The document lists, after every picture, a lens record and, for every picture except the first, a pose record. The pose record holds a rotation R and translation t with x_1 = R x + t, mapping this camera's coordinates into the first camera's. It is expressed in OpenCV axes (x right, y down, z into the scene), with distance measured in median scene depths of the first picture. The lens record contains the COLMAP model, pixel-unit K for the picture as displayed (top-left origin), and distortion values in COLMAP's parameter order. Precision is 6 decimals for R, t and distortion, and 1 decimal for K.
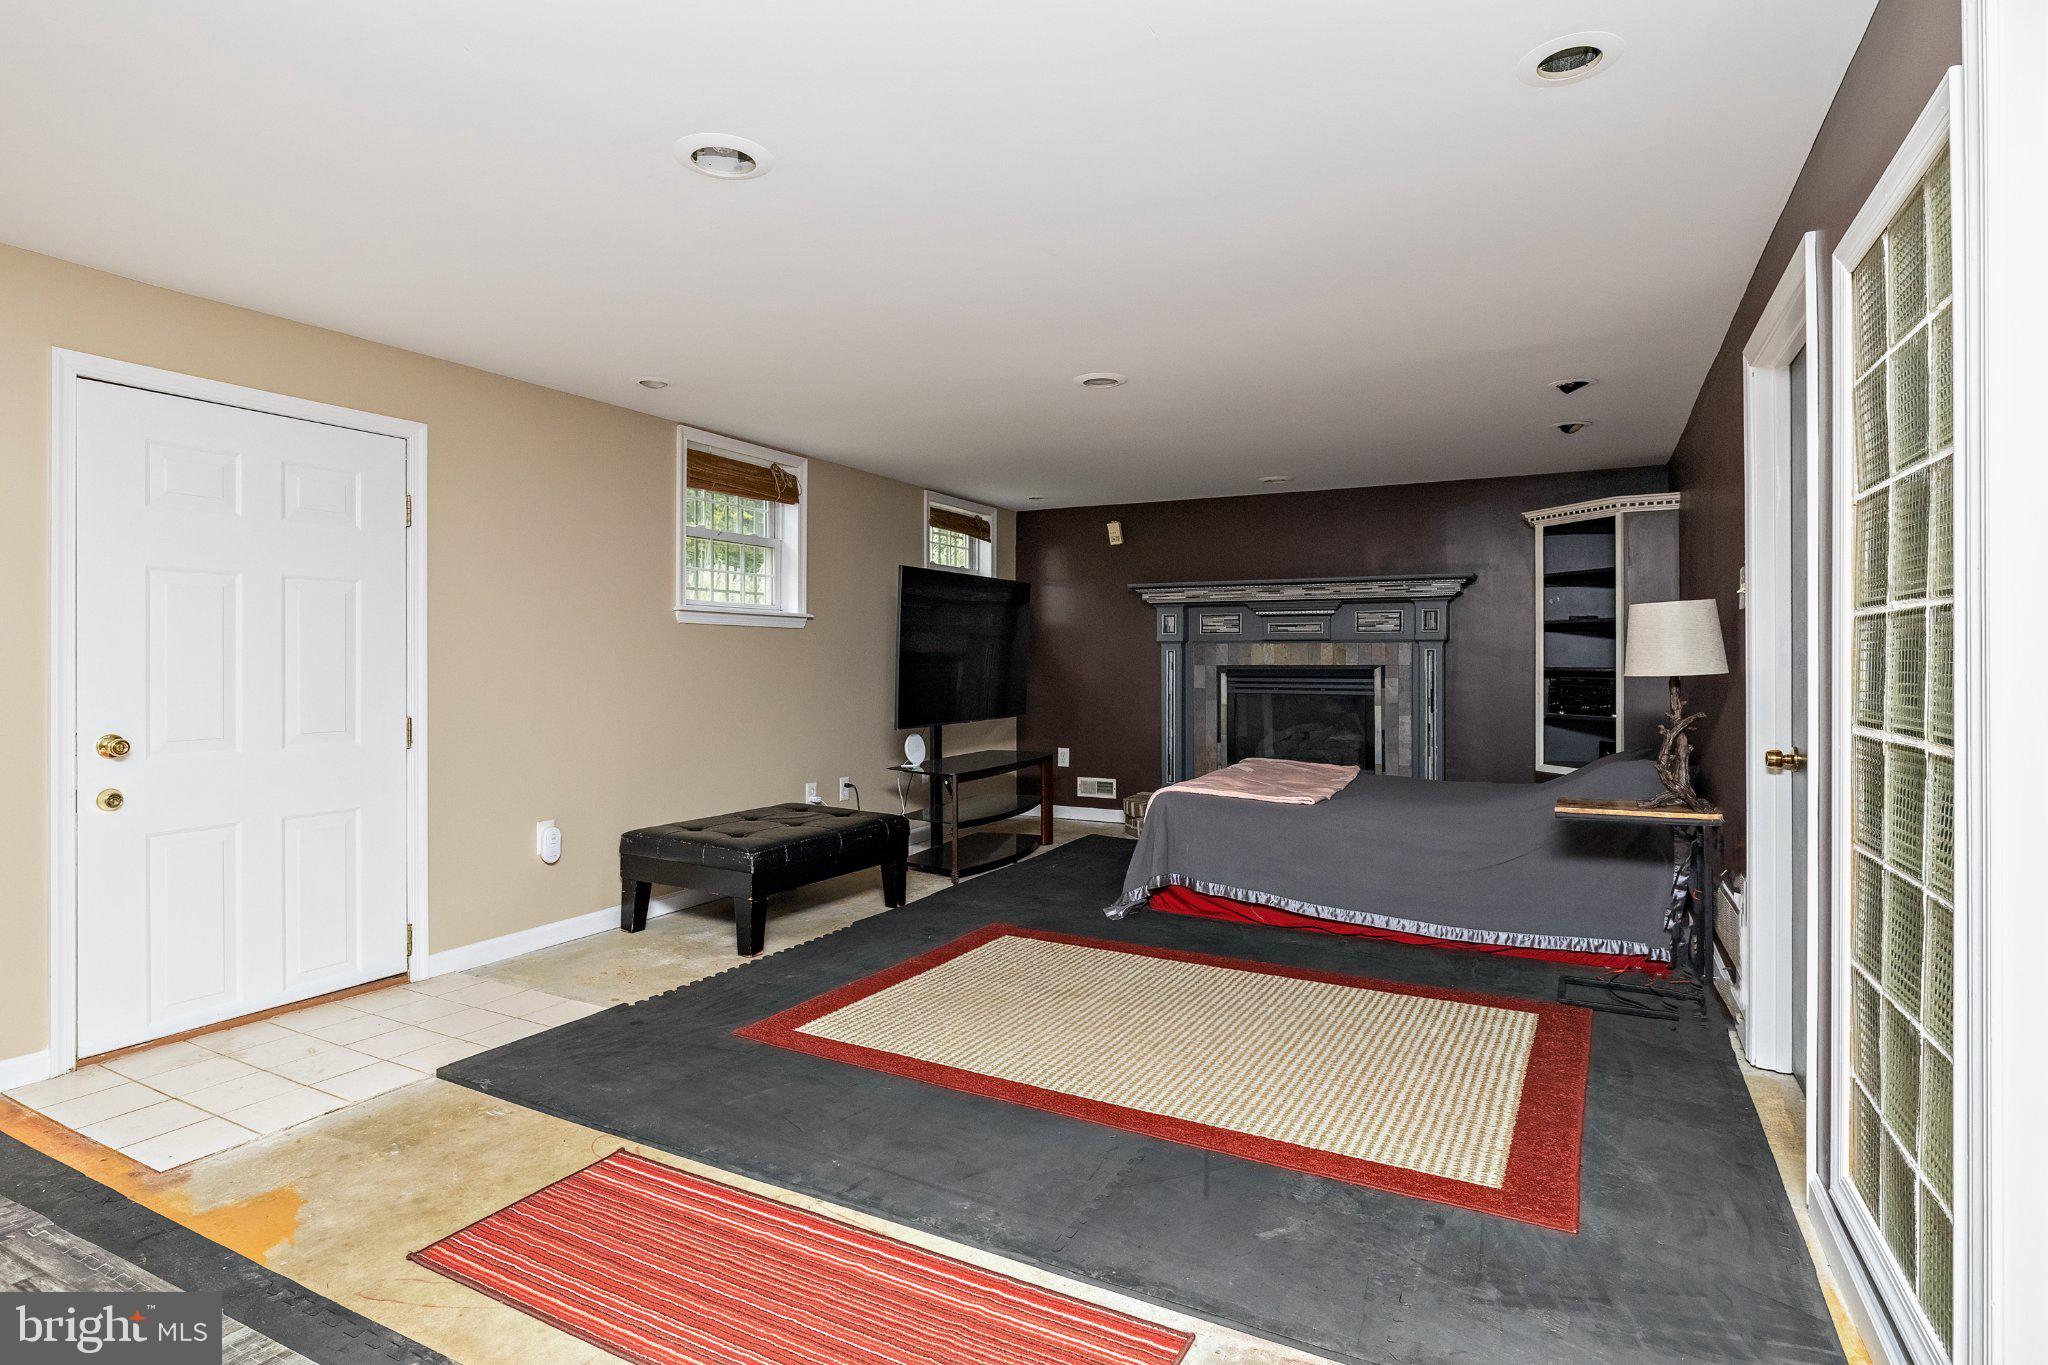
lens RADIAL K [[1046.1, 0, 1012.3], [0, 1046.1, 660.1], [0, 0, 1]] dist [-0.000541, -0.000108]
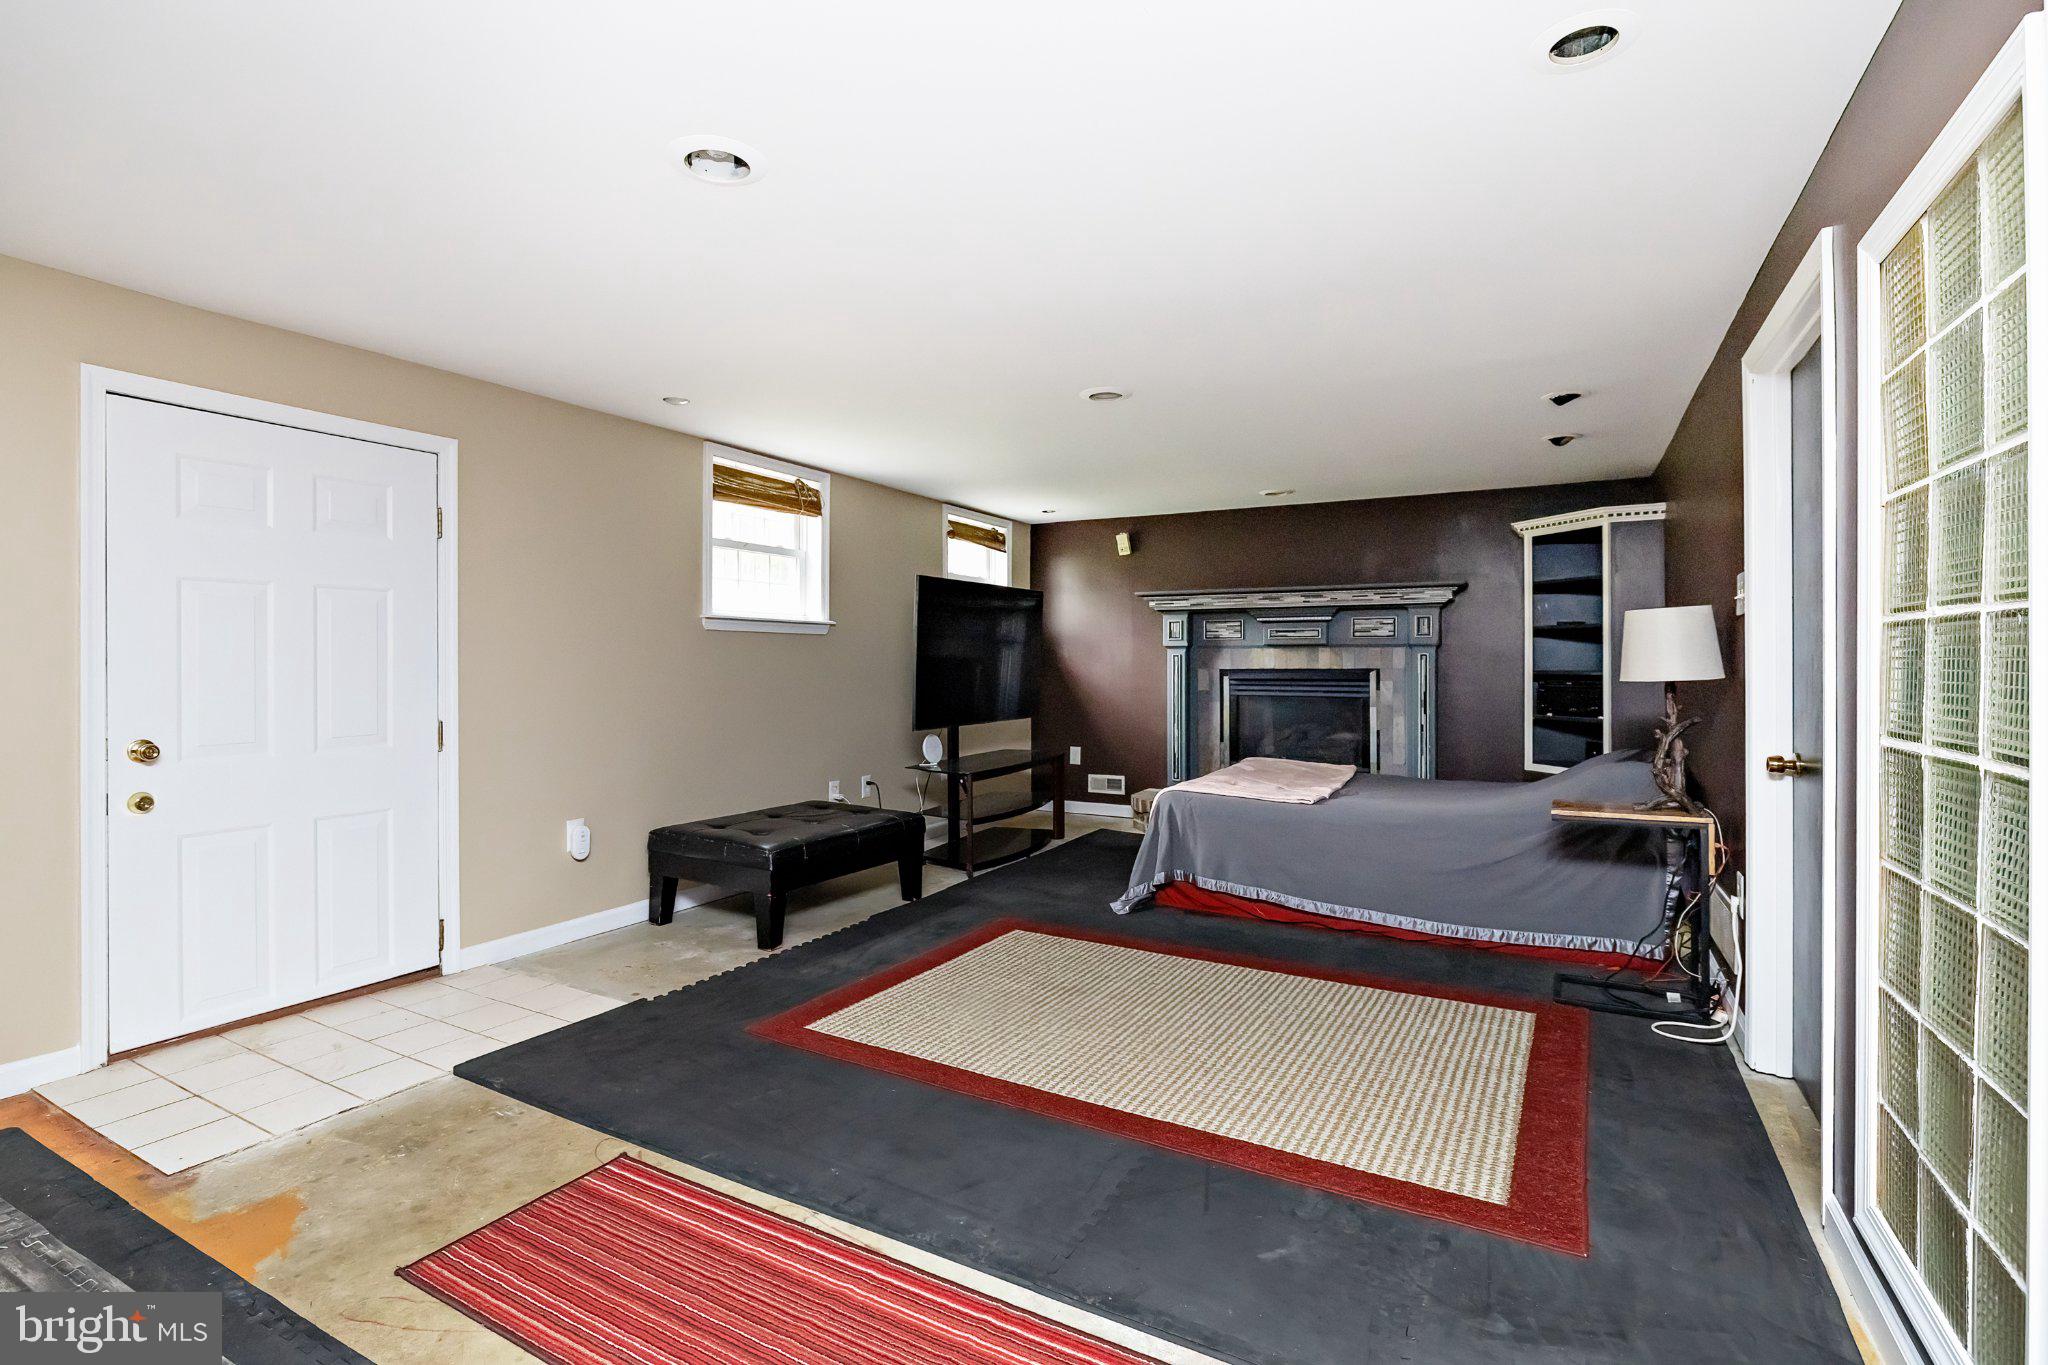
lens RADIAL K [[956.0, 0, 1019.1], [0, 956.0, 663.9], [0, 0, 1]] dist [-0.003826, 0.000131]
pose [[0.999885, -0.001045, -0.015154, 0.012094], [0.001063, 0.999999, 0.001174, -0.002575], [0.015153, -0.001190, 0.999884, 0.050942]]
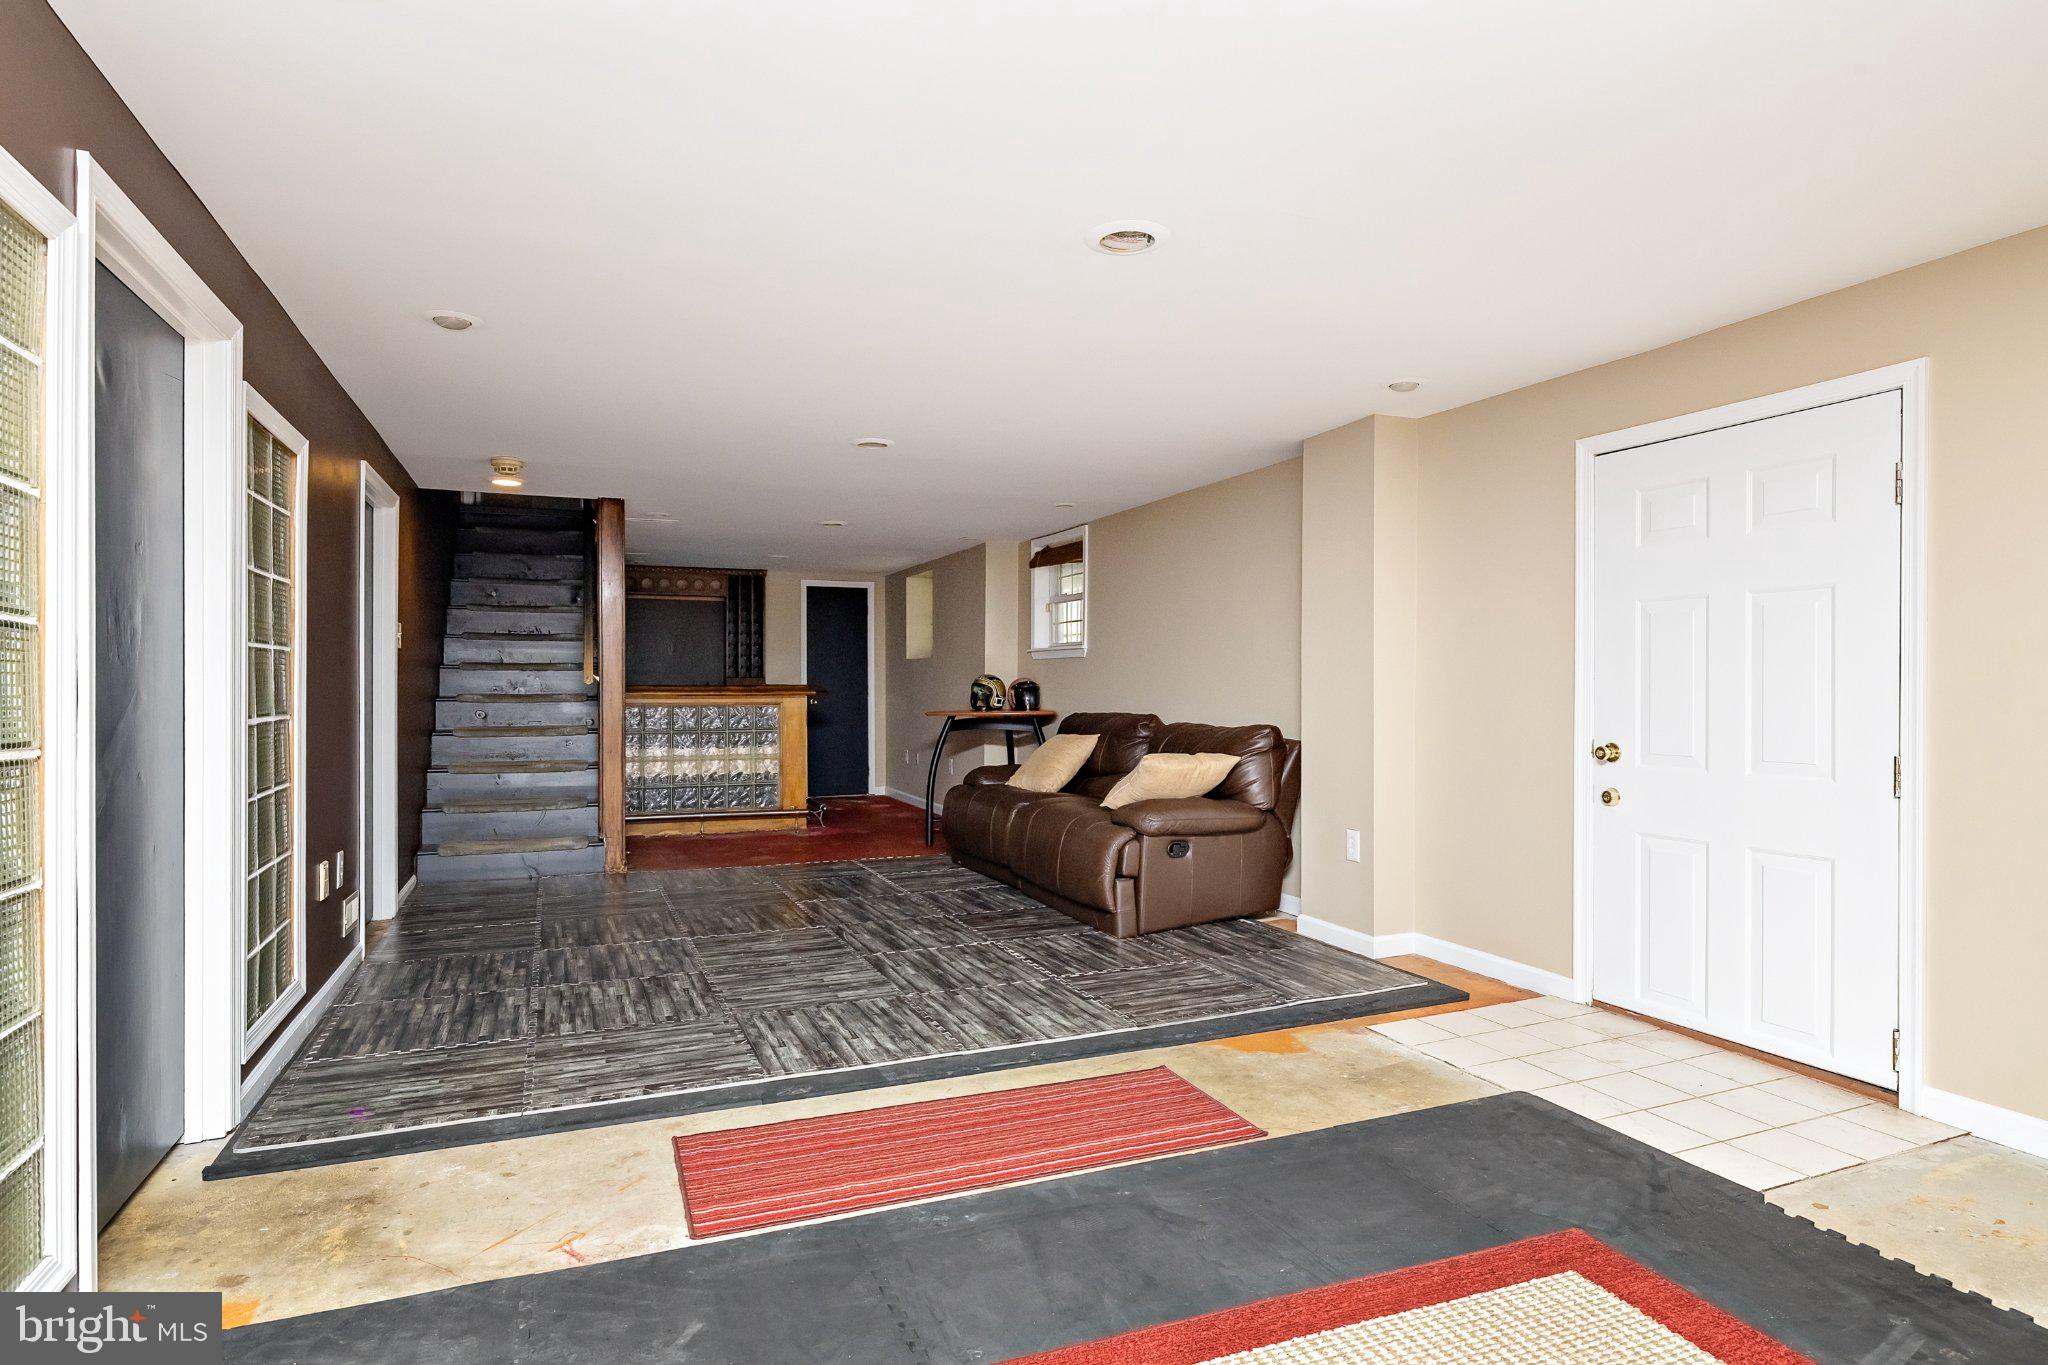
lens RADIAL K [[1118.1, 0, 1024.0], [0, 1118.1, 682.5], [0, 0, 1]] dist [0.001625, 0.000356]
pose [[-0.628073, 0.002690, -0.778150, 0.399054], [0.000054, 0.999994, 0.003413, -0.002648], [0.778154, 0.002101, -0.628070, 0.890677]]
